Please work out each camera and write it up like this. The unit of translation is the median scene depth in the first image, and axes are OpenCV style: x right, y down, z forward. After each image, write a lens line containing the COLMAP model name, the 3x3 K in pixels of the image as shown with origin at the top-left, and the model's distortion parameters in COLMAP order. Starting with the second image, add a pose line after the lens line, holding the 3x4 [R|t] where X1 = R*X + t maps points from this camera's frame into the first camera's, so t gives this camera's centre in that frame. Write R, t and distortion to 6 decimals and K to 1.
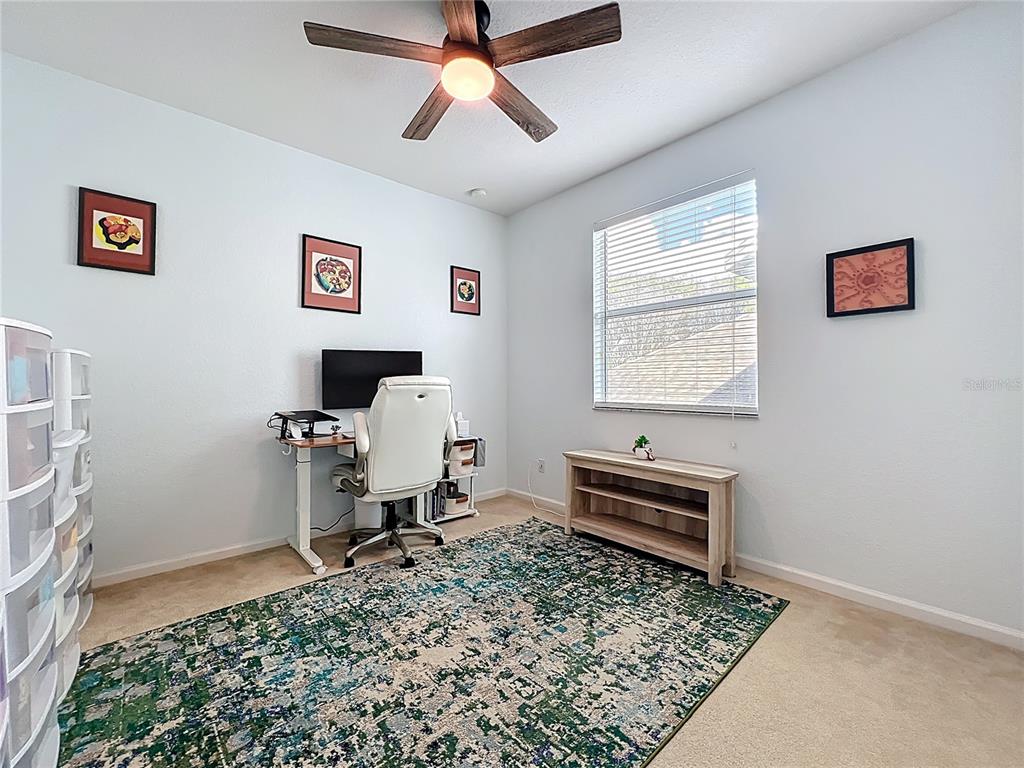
lens RADIAL K [[412.8, 0, 512.2], [0, 412.8, 380.8], [0, 0, 1]] dist [-0.002083, 0.000128]
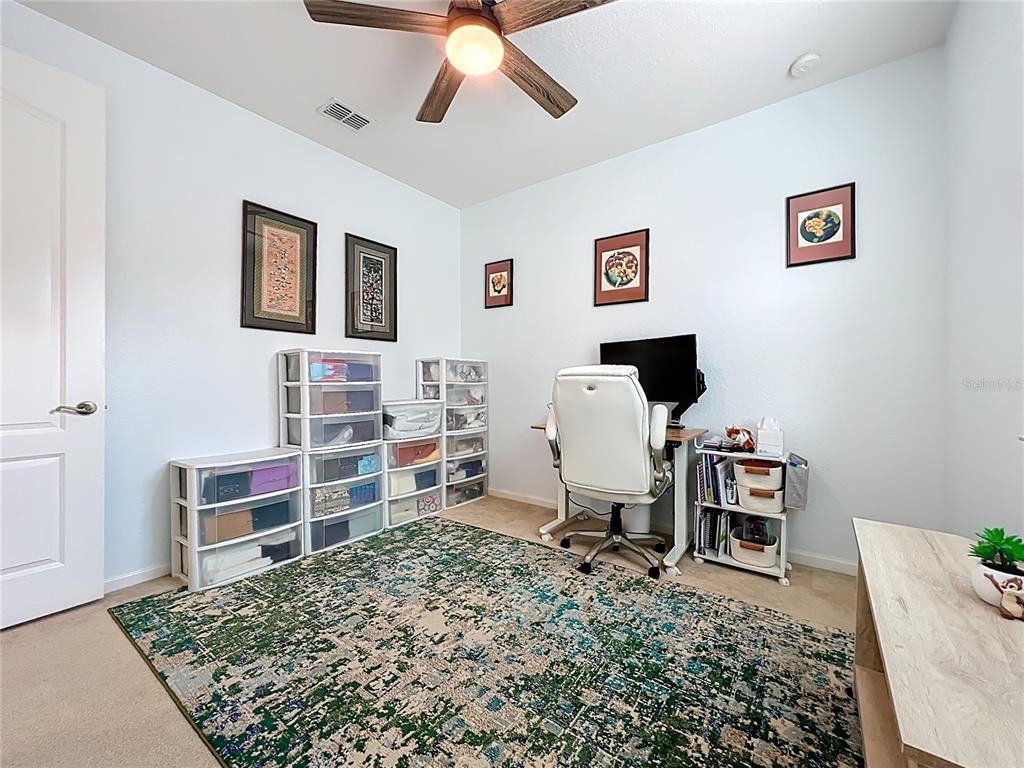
lens RADIAL K [[412.8, 0, 512.2], [0, 412.8, 380.8], [0, 0, 1]] dist [-0.002083, 0.000128]
pose [[0.221783, 0.003752, -0.975089, 0.681690], [0.003698, 0.999982, 0.004689, 0.019026], [0.975089, -0.004646, 0.221765, 0.709721]]
